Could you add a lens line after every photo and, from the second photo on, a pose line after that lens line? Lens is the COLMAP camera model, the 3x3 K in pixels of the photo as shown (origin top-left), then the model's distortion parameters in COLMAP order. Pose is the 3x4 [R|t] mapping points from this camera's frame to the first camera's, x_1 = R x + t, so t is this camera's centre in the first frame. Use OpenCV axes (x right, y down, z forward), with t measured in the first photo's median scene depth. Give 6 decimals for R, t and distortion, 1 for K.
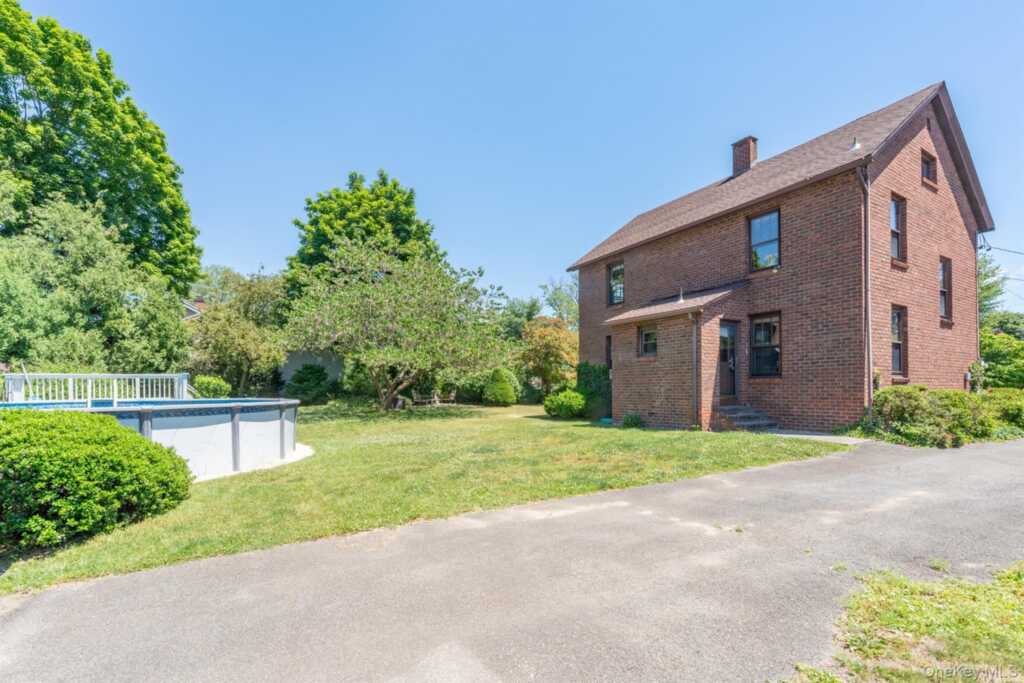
lens RADIAL K [[438.5, 0, 504.1], [0, 438.5, 388.2], [0, 0, 1]] dist [0.000306, -0.001503]
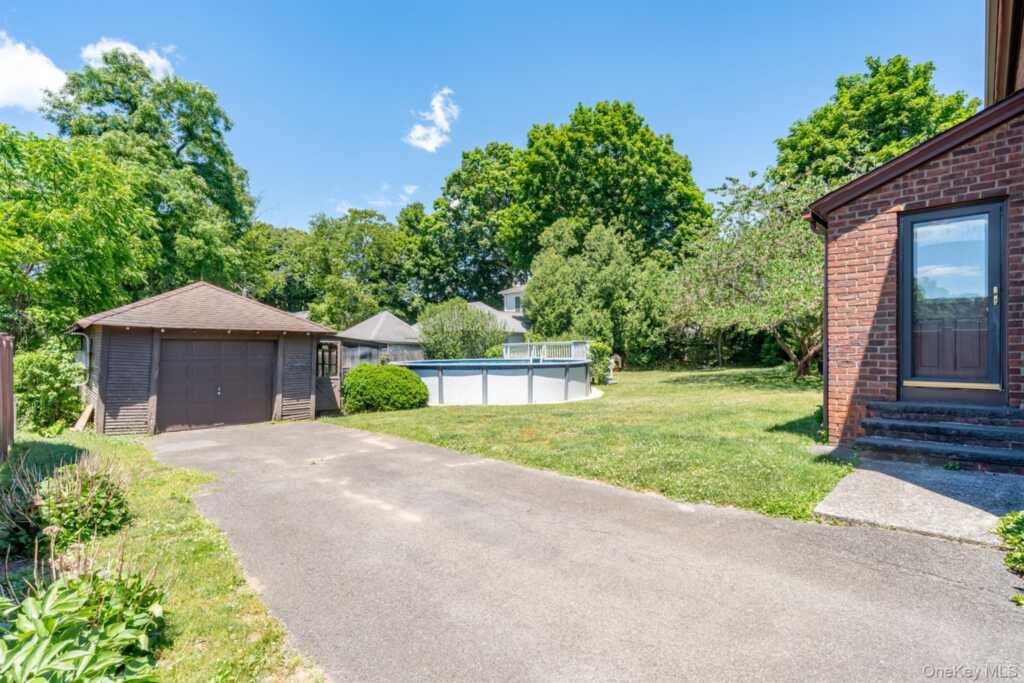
lens RADIAL K [[489.9, 0, 522.8], [0, 489.9, 347.6], [0, 0, 1]] dist [-0.014906, -0.000194]
pose [[0.270324, 0.000364, -0.962769, 0.494435], [0.010038, 0.999945, 0.003196, -0.012210], [0.962717, -0.010528, 0.270305, 0.267992]]
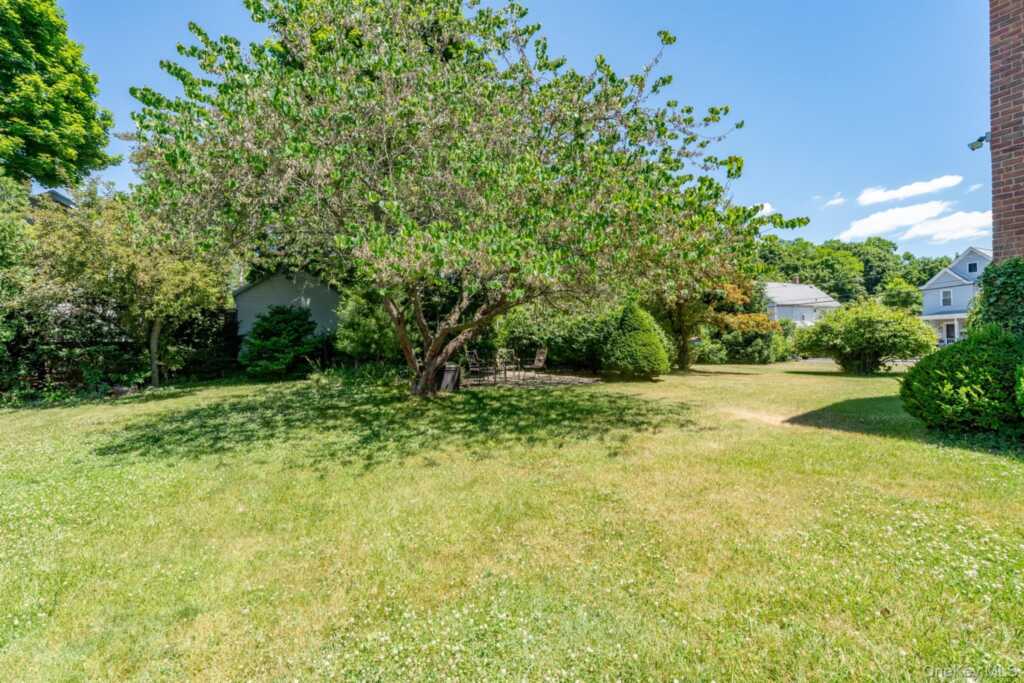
lens RADIAL K [[489.9, 0, 506.3], [0, 489.9, 346.1], [0, 0, 1]] dist [-0.014906, -0.000194]
pose [[0.997157, -0.010647, -0.074593, -0.156816], [0.010999, 0.999930, 0.004315, -0.002573], [0.074542, -0.005123, 0.997205, 0.548742]]
